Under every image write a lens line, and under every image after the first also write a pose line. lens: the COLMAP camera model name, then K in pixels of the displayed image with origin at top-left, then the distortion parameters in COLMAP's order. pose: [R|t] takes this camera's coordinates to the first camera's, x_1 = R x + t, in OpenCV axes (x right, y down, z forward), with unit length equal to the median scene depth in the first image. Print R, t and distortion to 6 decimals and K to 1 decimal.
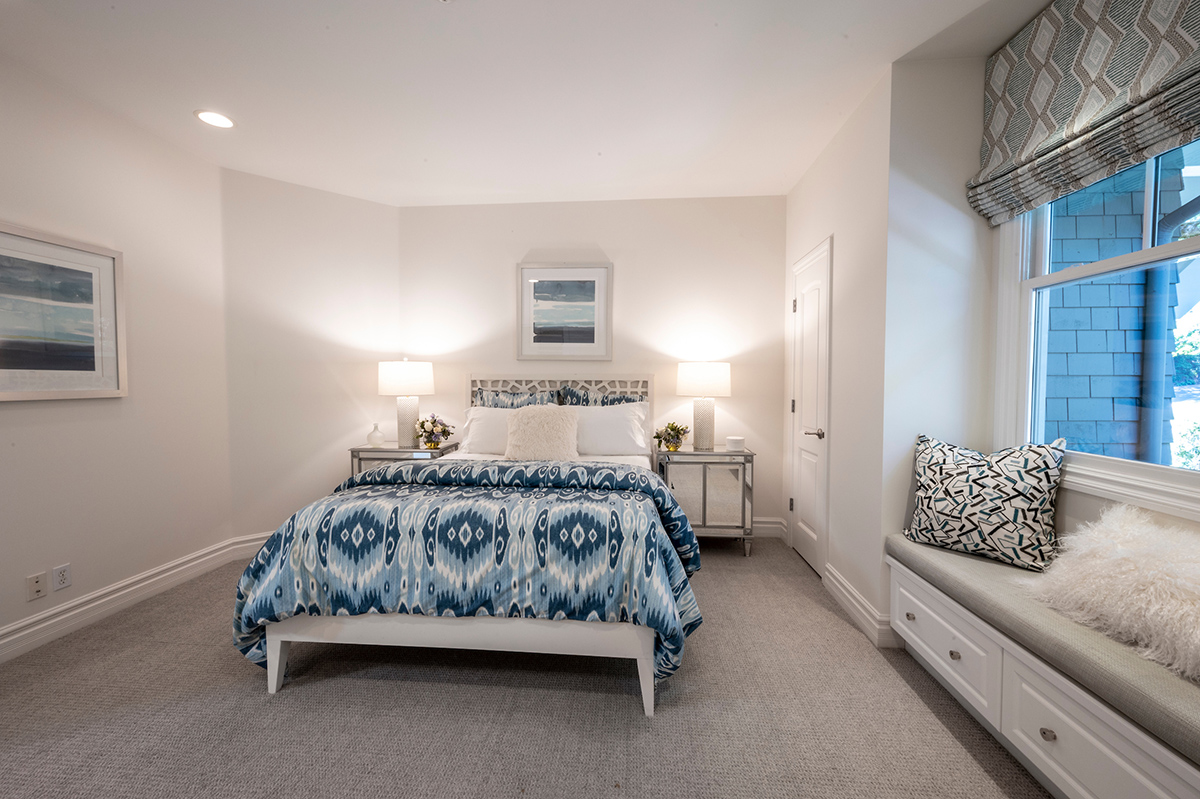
lens RADIAL K [[475.4, 0, 599.2], [0, 475.4, 399.0], [0, 0, 1]] dist [0.005742, -0.000104]
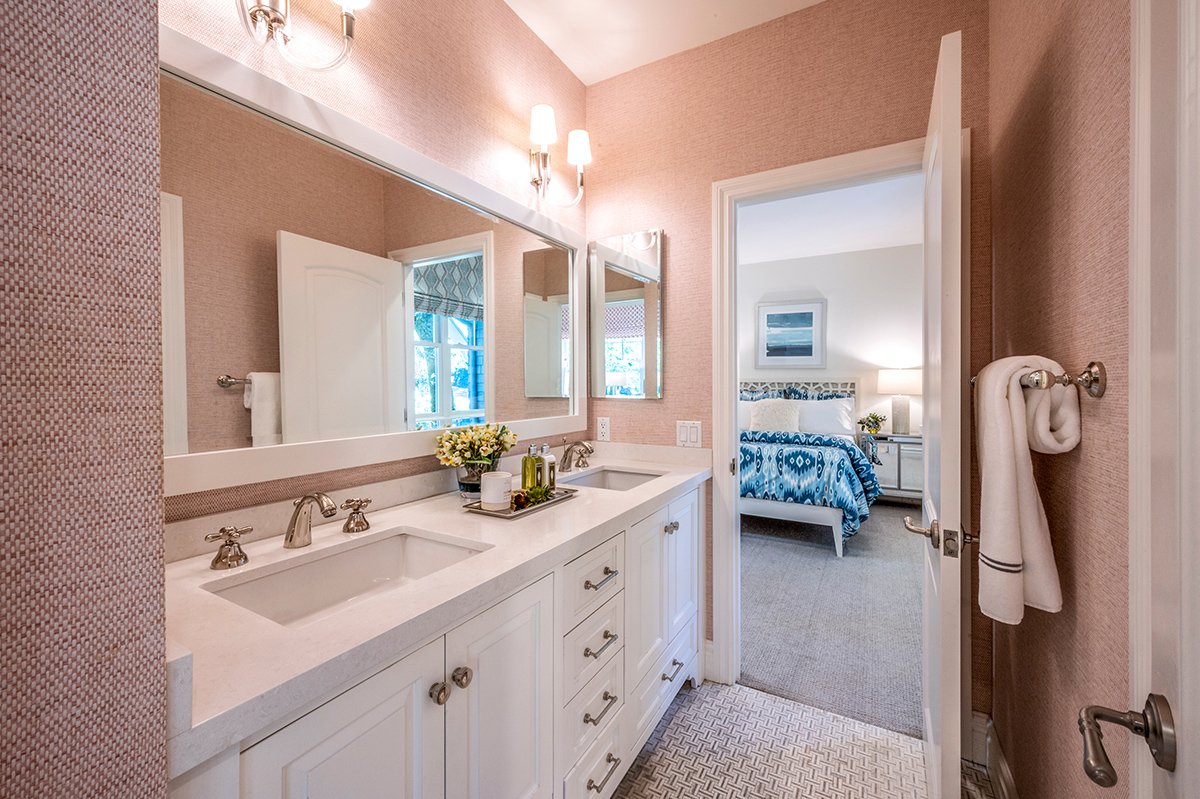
lens RADIAL K [[475.4, 0, 602.9], [0, 475.4, 385.3], [0, 0, 1]] dist [0.005742, -0.000104]
pose [[0.906698, 0.001349, -0.421778, 0.032152], [-0.014352, 0.999514, -0.027656, 0.024526], [0.421536, 0.031128, 0.906277, -0.773210]]
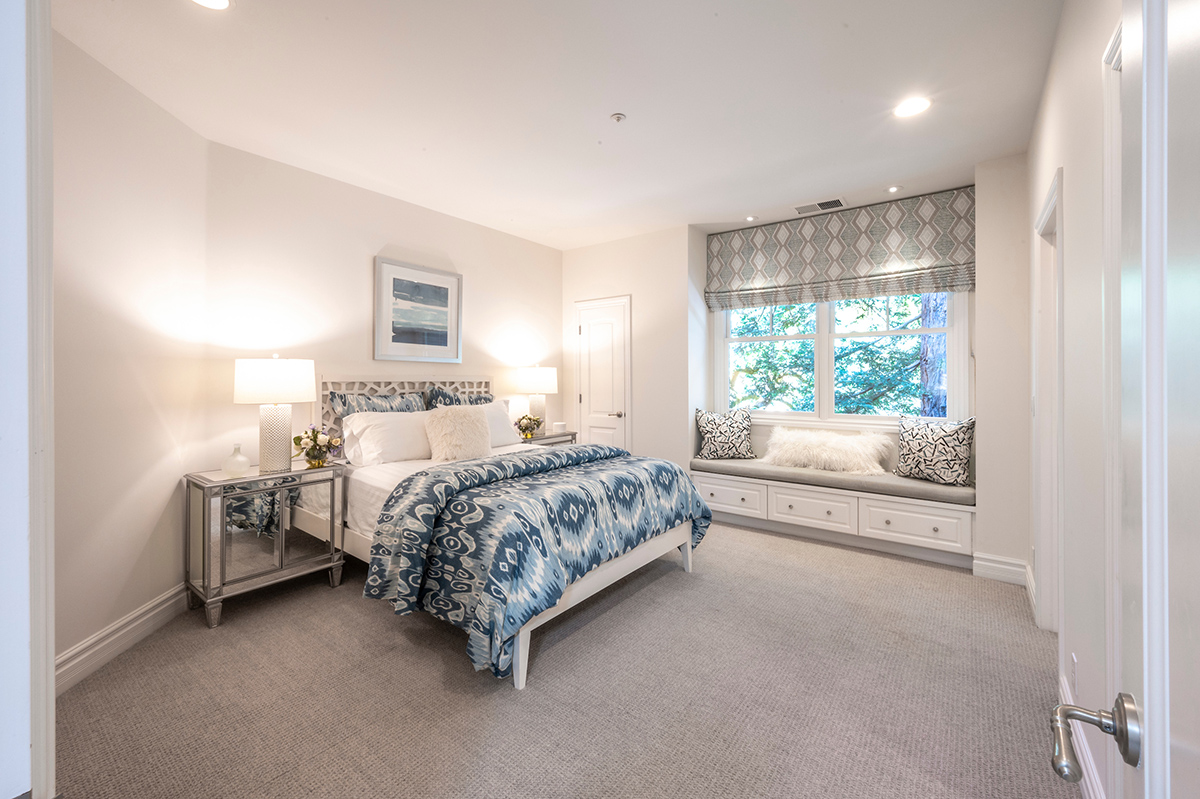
lens RADIAL K [[475.4, 0, 616.0], [0, 475.4, 375.5], [0, 0, 1]] dist [0.005742, -0.000104]
pose [[0.532611, 0.004213, 0.846350, -1.022011], [0.032931, 0.999127, -0.025697, -0.019058], [-0.845719, 0.041557, 0.532007, 0.175148]]
